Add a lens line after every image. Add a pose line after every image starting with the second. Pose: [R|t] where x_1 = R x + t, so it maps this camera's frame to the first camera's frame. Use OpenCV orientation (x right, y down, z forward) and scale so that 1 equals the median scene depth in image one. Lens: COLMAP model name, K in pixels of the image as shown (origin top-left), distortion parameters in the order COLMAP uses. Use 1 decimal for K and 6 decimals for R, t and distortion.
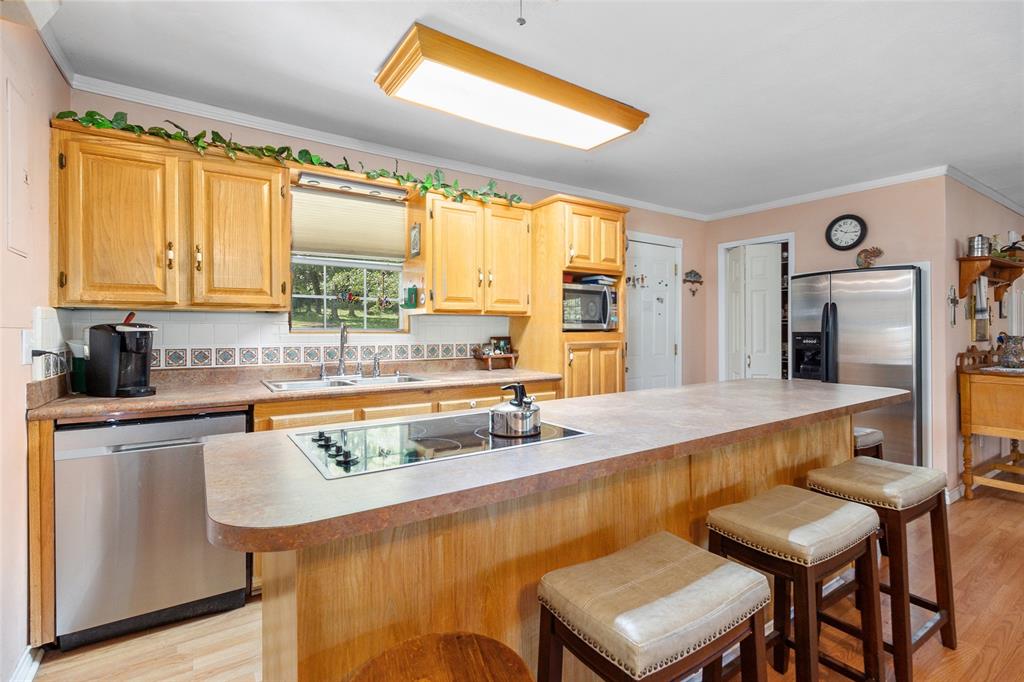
lens RADIAL K [[478.4, 0, 514.9], [0, 478.4, 332.1], [0, 0, 1]] dist [-0.002618, 0.000980]
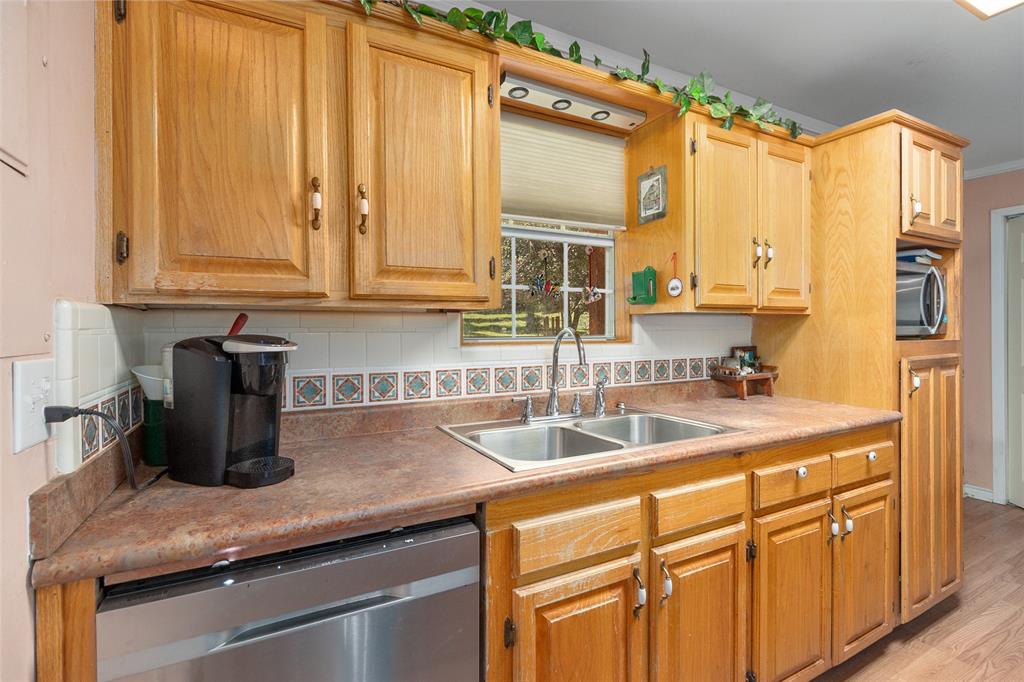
lens RADIAL K [[478.4, 0, 513.4], [0, 478.4, 332.6], [0, 0, 1]] dist [-0.002618, 0.000980]
pose [[0.994751, -0.003690, -0.102254, -0.434091], [0.004128, 0.999983, 0.004070, -0.020446], [0.102238, -0.004471, 0.994750, 0.482461]]
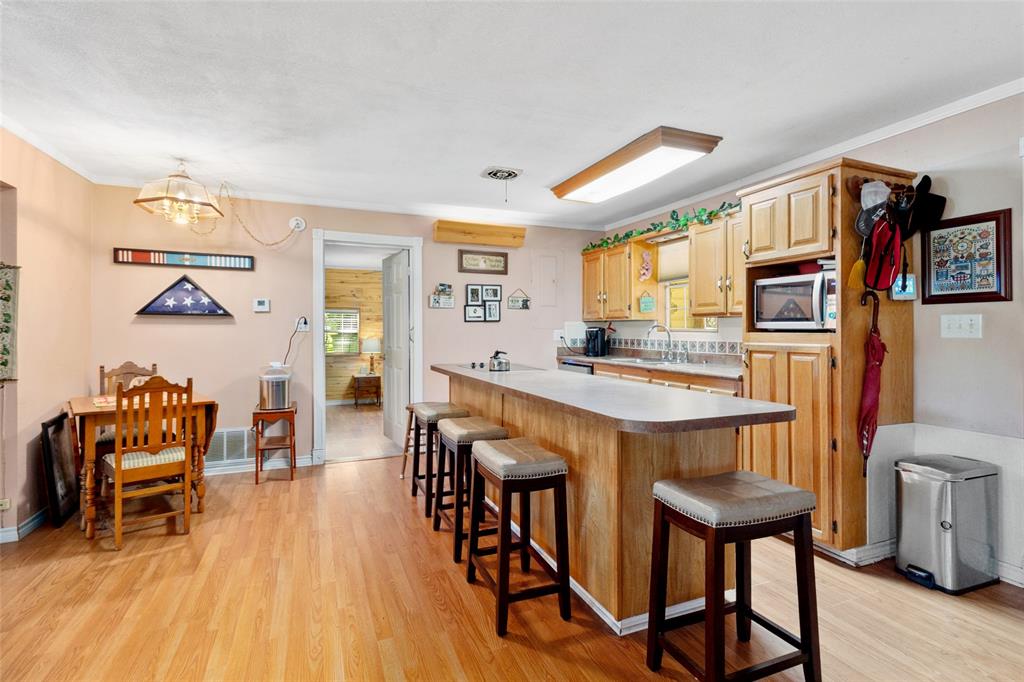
lens RADIAL K [[478.4, 0, 514.3], [0, 478.4, 329.8], [0, 0, 1]] dist [-0.002618, 0.000980]
pose [[-0.206908, 0.002735, -0.978357, 1.557424], [0.001943, 0.999995, 0.002384, -0.011724], [0.978358, -0.001408, -0.206912, 1.023742]]
